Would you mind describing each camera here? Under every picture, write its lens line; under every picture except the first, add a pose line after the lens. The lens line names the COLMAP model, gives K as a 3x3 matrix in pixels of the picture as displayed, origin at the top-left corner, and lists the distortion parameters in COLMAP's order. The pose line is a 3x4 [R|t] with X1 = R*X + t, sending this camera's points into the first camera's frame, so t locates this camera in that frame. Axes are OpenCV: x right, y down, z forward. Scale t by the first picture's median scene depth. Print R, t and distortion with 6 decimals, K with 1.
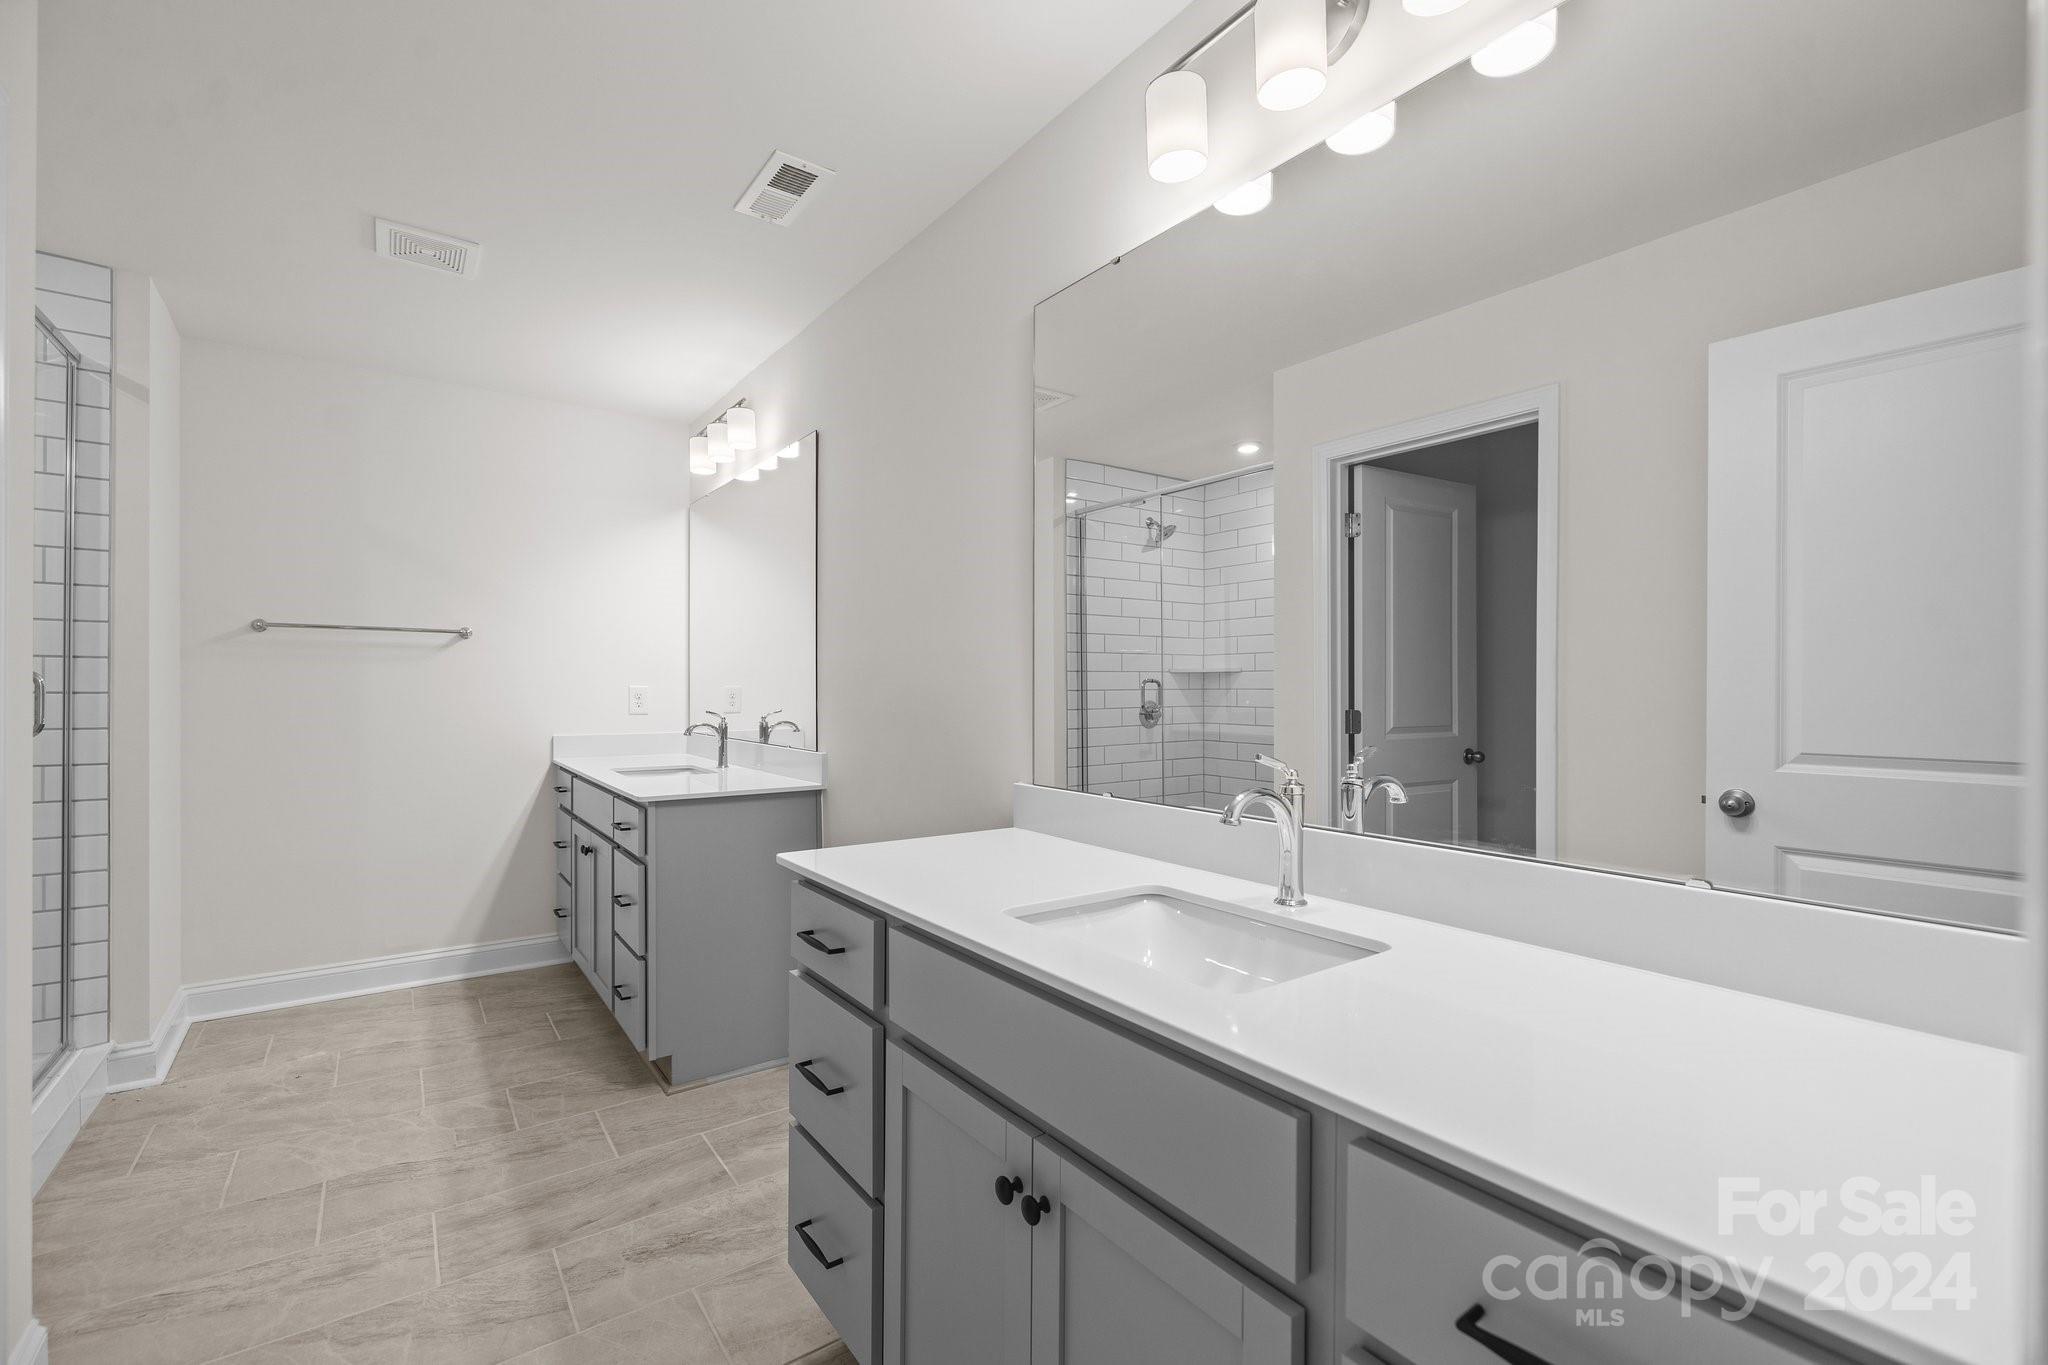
lens RADIAL K [[896.8, 0, 1017.7], [0, 896.8, 676.8], [0, 0, 1]] dist [-0.000140, 0.000466]
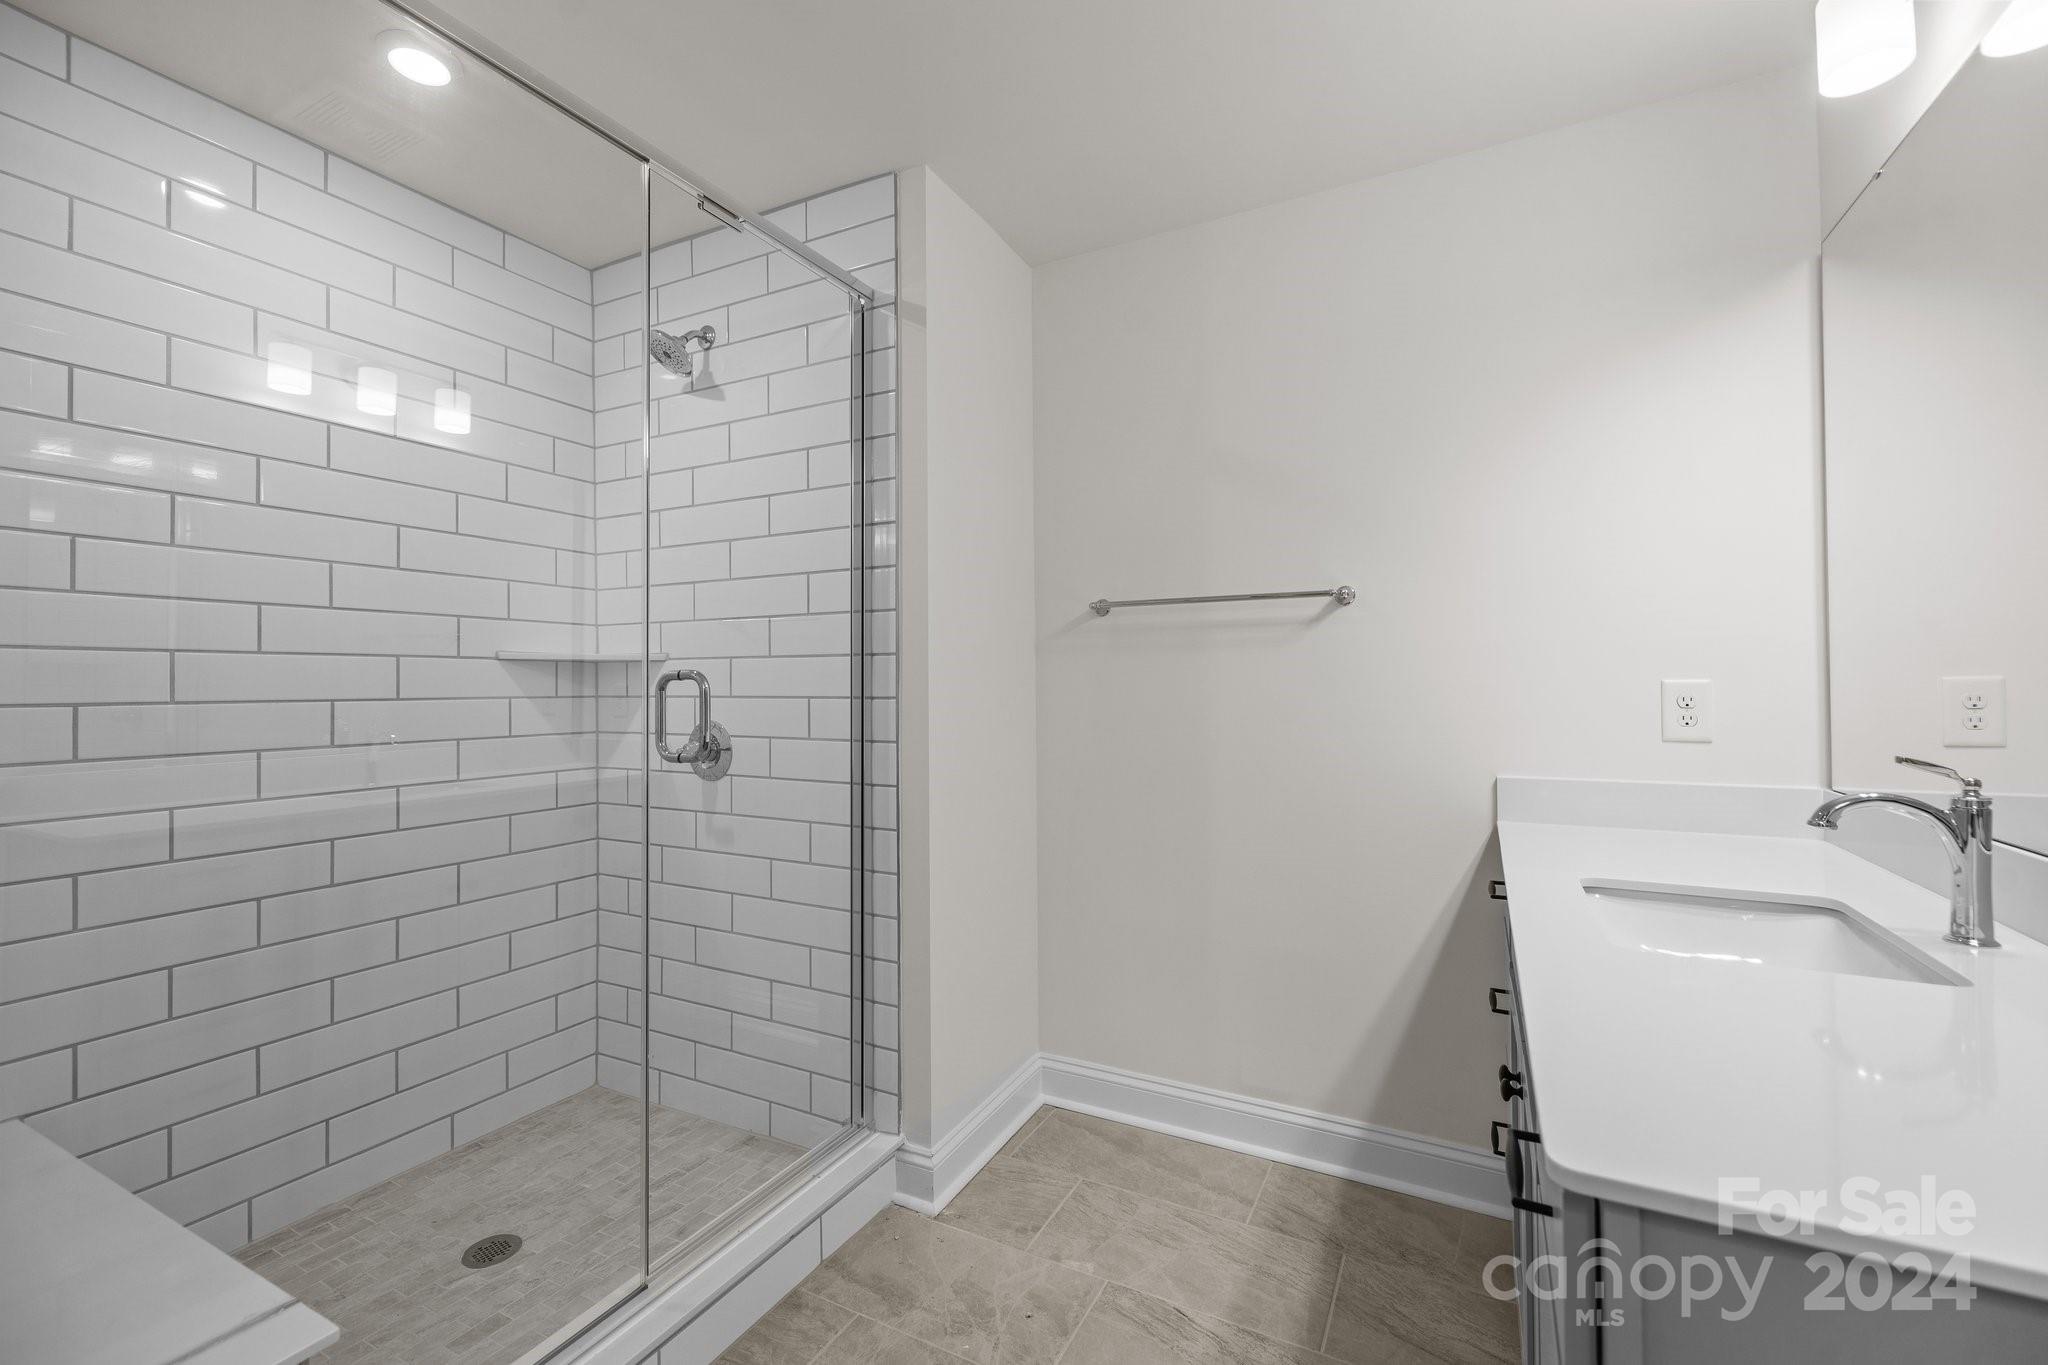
lens RADIAL K [[859.4, 0, 1018.0], [0, 859.4, 682.2], [0, 0, 1]] dist [0.001467, -0.000257]
pose [[0.447091, -0.008597, -0.894447, -0.232518], [0.020800, 0.999783, 0.000787, 0.004718], [0.894247, -0.018957, 0.447173, 0.637338]]
